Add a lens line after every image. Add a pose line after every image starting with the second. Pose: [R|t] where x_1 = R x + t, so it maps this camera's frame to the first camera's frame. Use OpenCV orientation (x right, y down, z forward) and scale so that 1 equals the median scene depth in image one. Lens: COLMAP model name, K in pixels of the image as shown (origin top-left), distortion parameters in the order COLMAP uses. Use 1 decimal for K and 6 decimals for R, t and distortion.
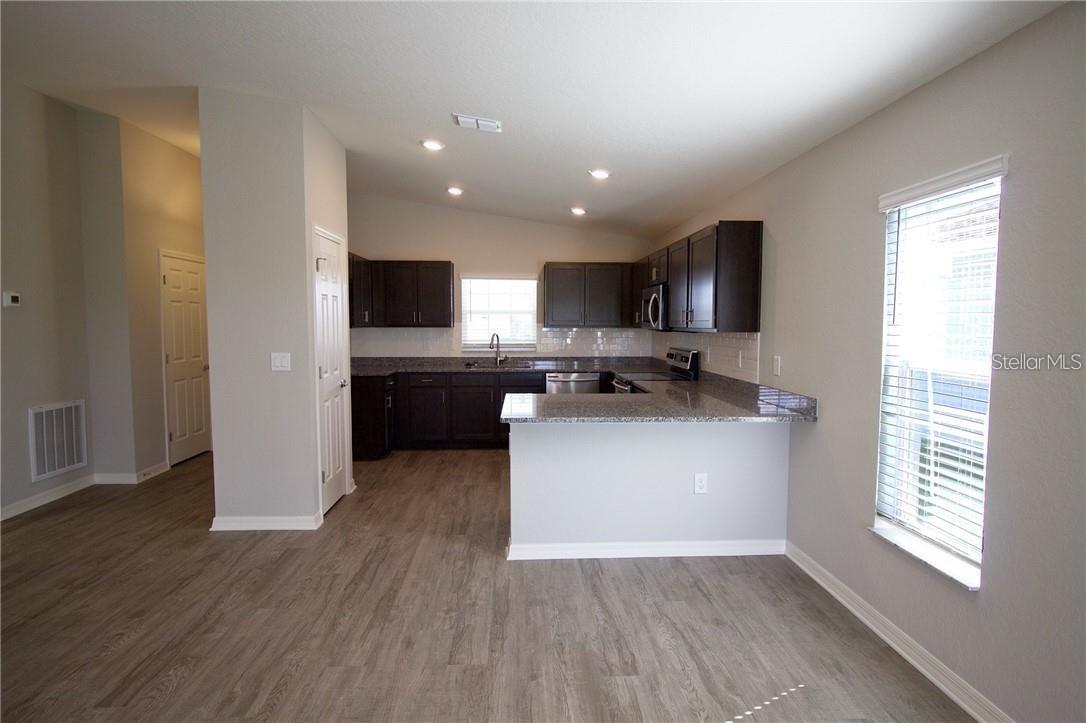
lens RADIAL K [[573.4, 0, 543.0], [0, 573.4, 361.5], [0, 0, 1]] dist [-0.005267, -0.000971]
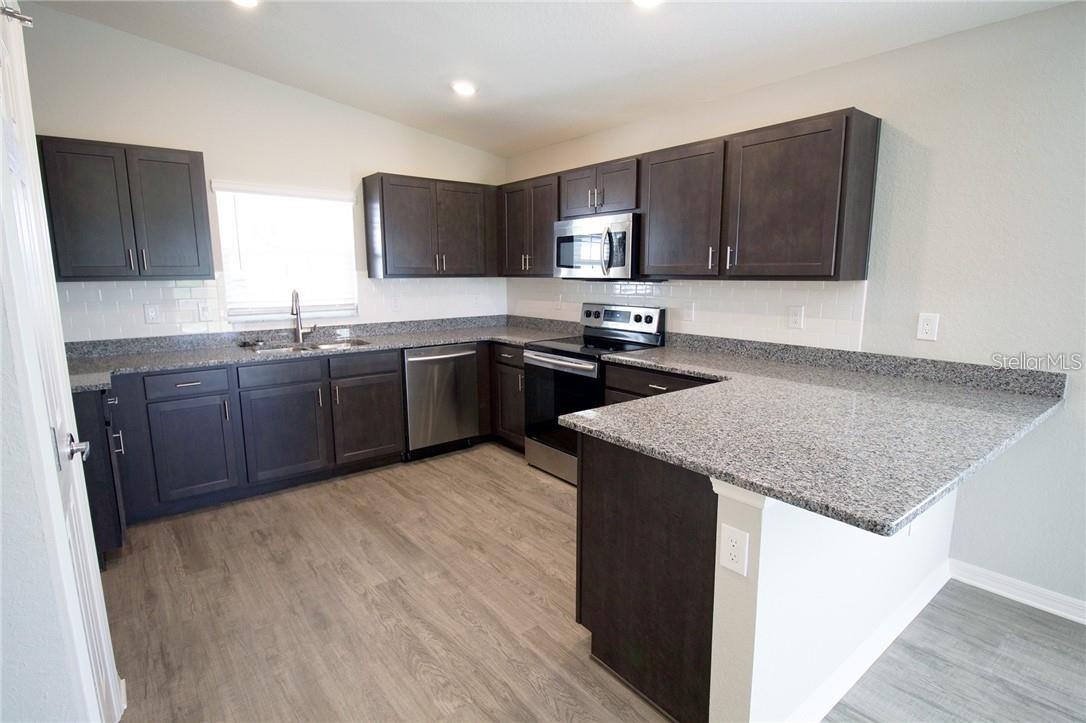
lens RADIAL K [[541.8, 0, 543.0], [0, 541.8, 361.5], [0, 0, 1]] dist [-0.005040, -0.001249]
pose [[0.811641, -0.099436, 0.575631, -0.219695], [0.044477, 0.993065, 0.108832, -0.025516], [-0.582461, -0.062730, 0.810435, 0.422144]]
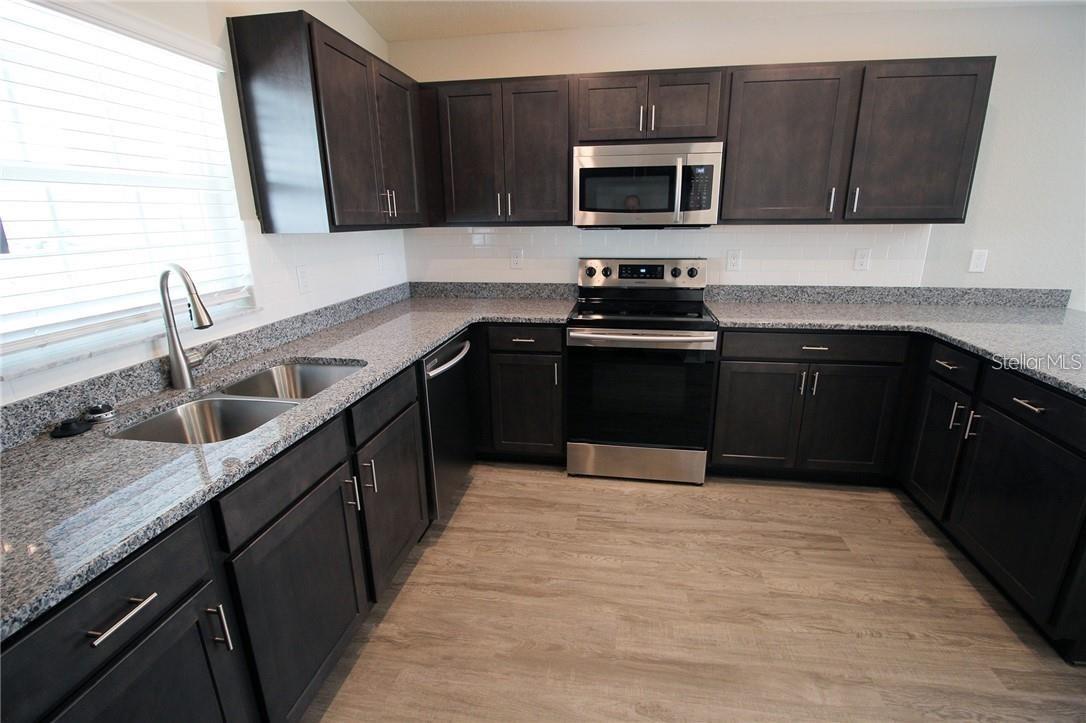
lens RADIAL K [[505.9, 0, 543.0], [0, 505.9, 361.5], [0, 0, 1]] dist [-0.014514, -0.001450]
pose [[0.203119, -0.273932, 0.940055, -0.282071], [0.078590, 0.961532, 0.263209, -0.056592], [-0.975995, 0.020417, 0.216834, 0.857876]]
